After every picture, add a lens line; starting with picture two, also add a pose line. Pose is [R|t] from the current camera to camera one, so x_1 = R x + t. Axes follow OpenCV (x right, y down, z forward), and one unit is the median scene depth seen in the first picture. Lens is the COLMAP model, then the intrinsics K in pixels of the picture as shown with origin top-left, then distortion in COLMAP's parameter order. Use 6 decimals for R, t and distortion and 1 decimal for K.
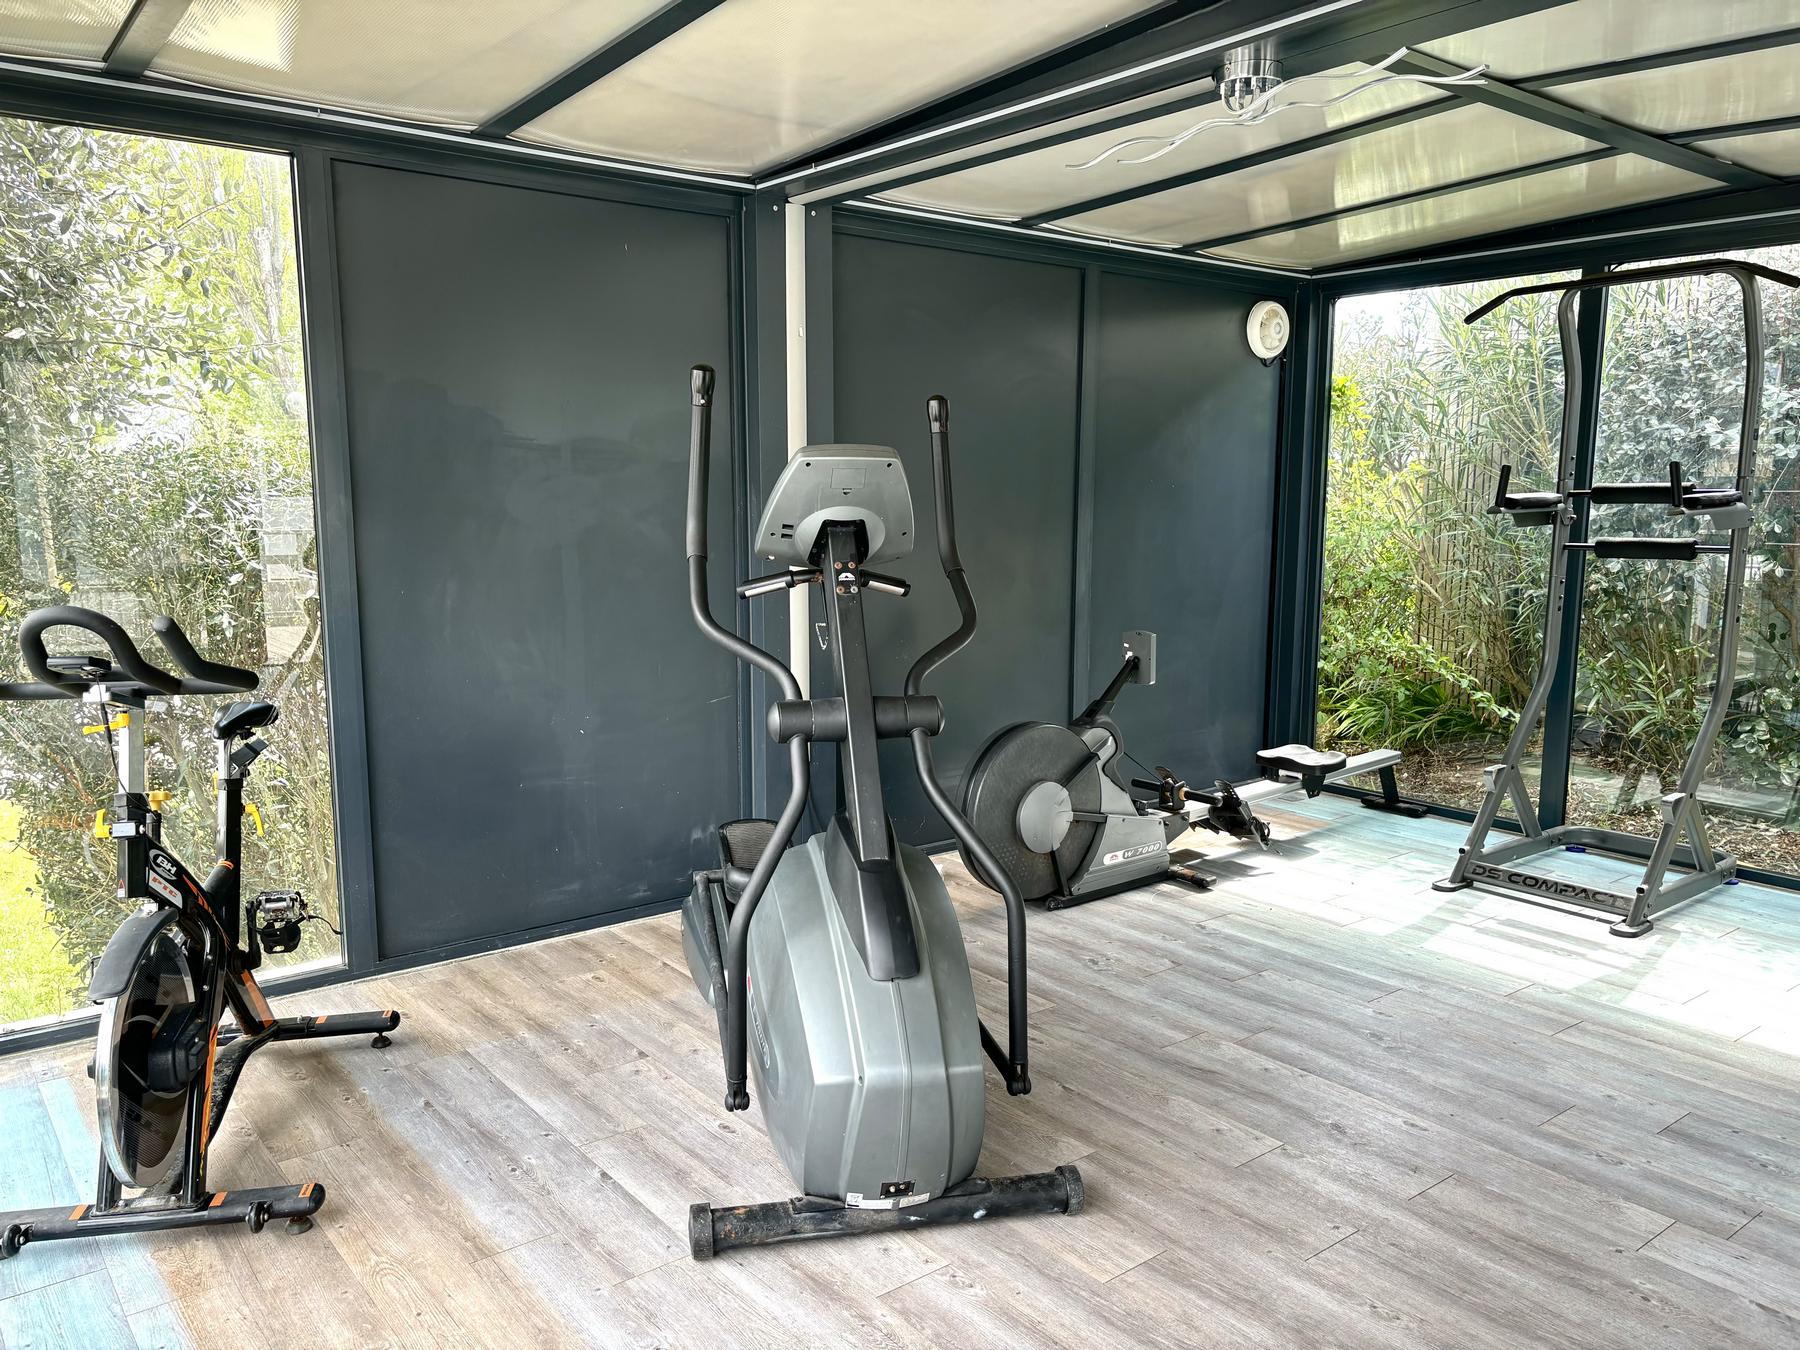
lens RADIAL K [[1359.6, 0, 902.0], [0, 1359.6, 682.2], [0, 0, 1]] dist [-0.001432, -0.003705]
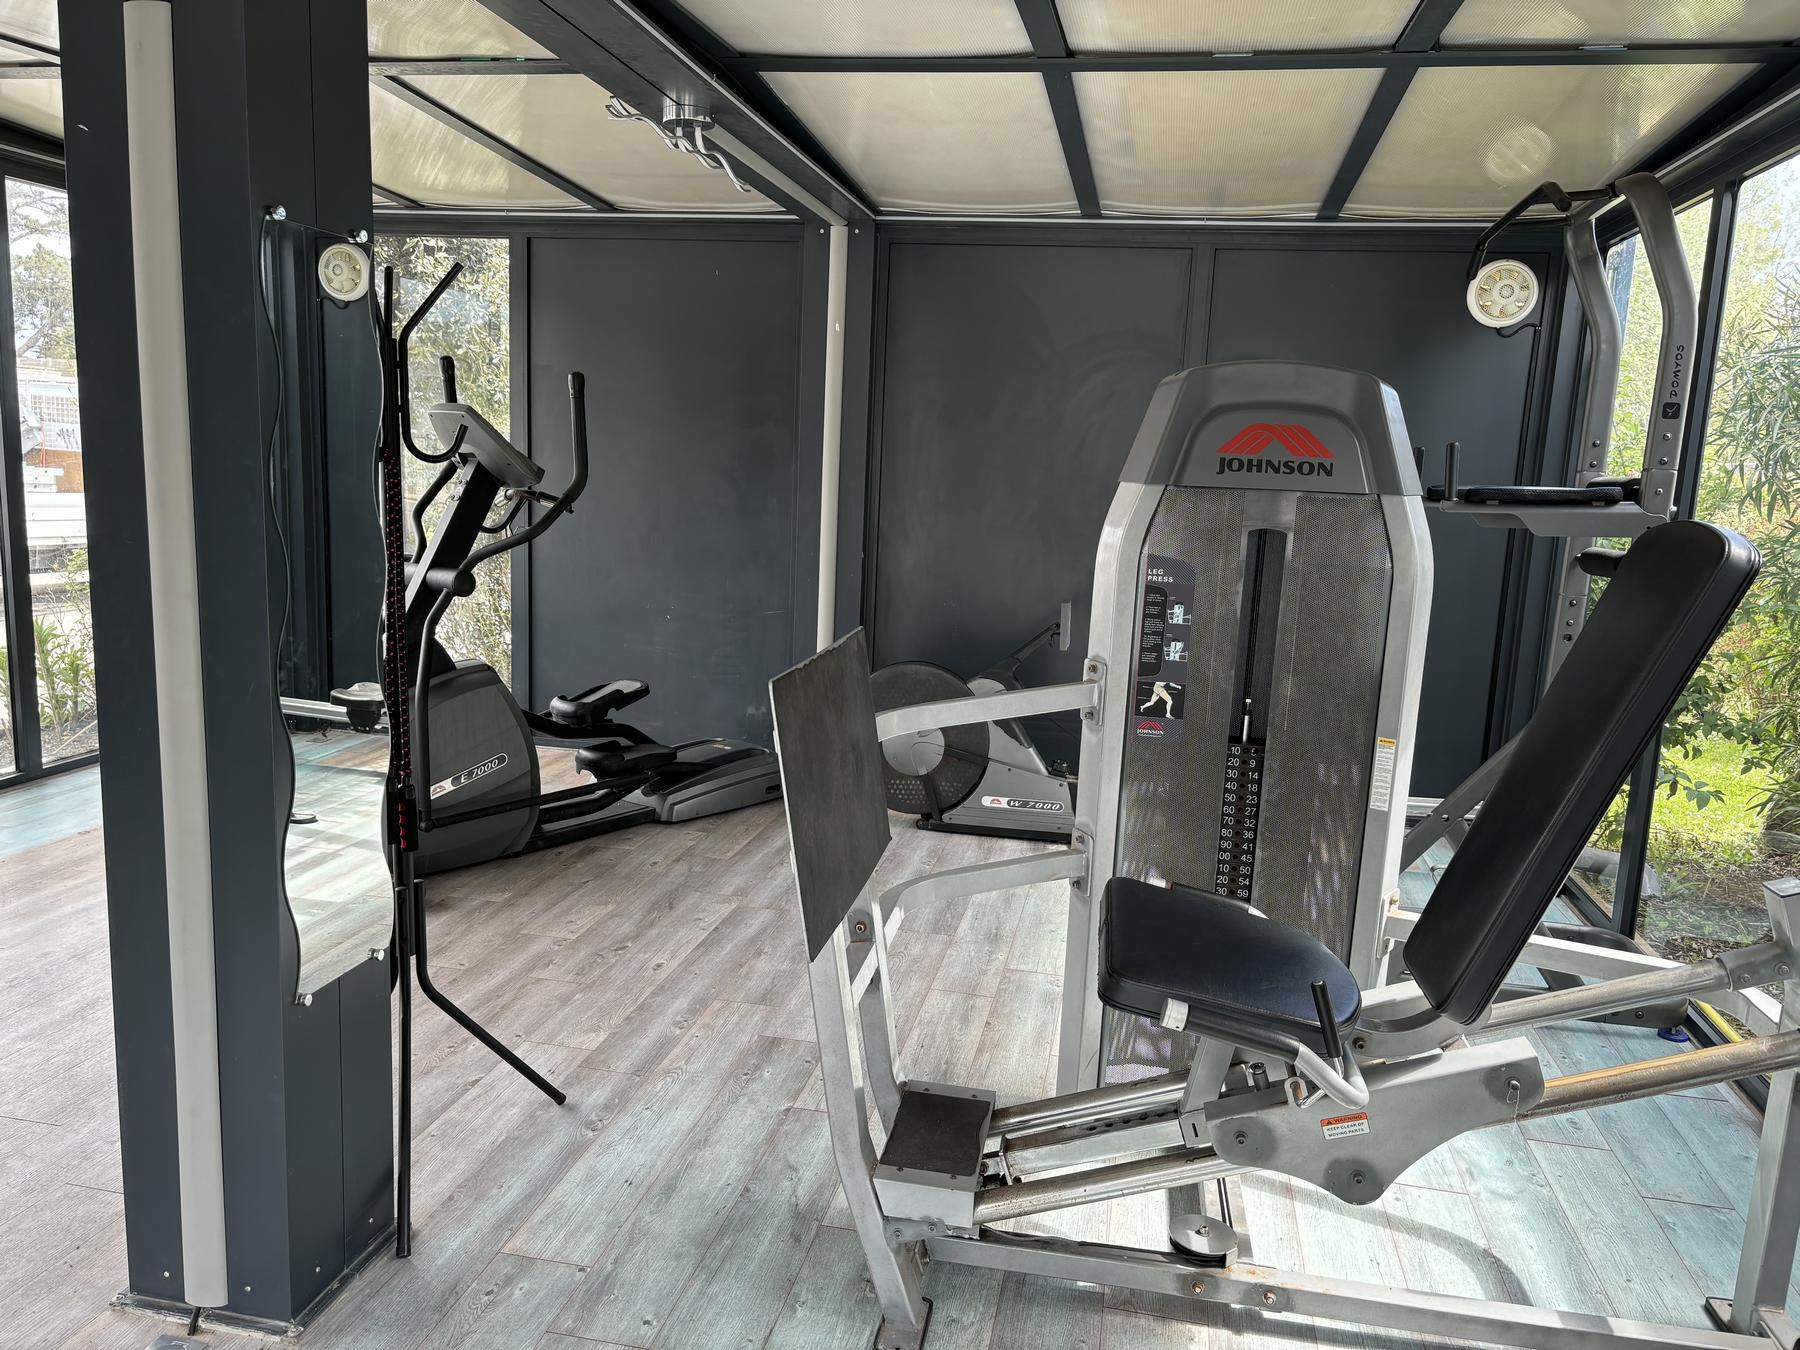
lens RADIAL K [[1359.6, 0, 906.5], [0, 1359.6, 676.6], [0, 0, 1]] dist [-0.001432, -0.003705]
pose [[0.660583, 0.148596, -0.735901, 1.209753], [-0.154945, 0.986098, 0.060030, -0.030761], [0.734590, 0.074369, 0.674423, 0.286259]]
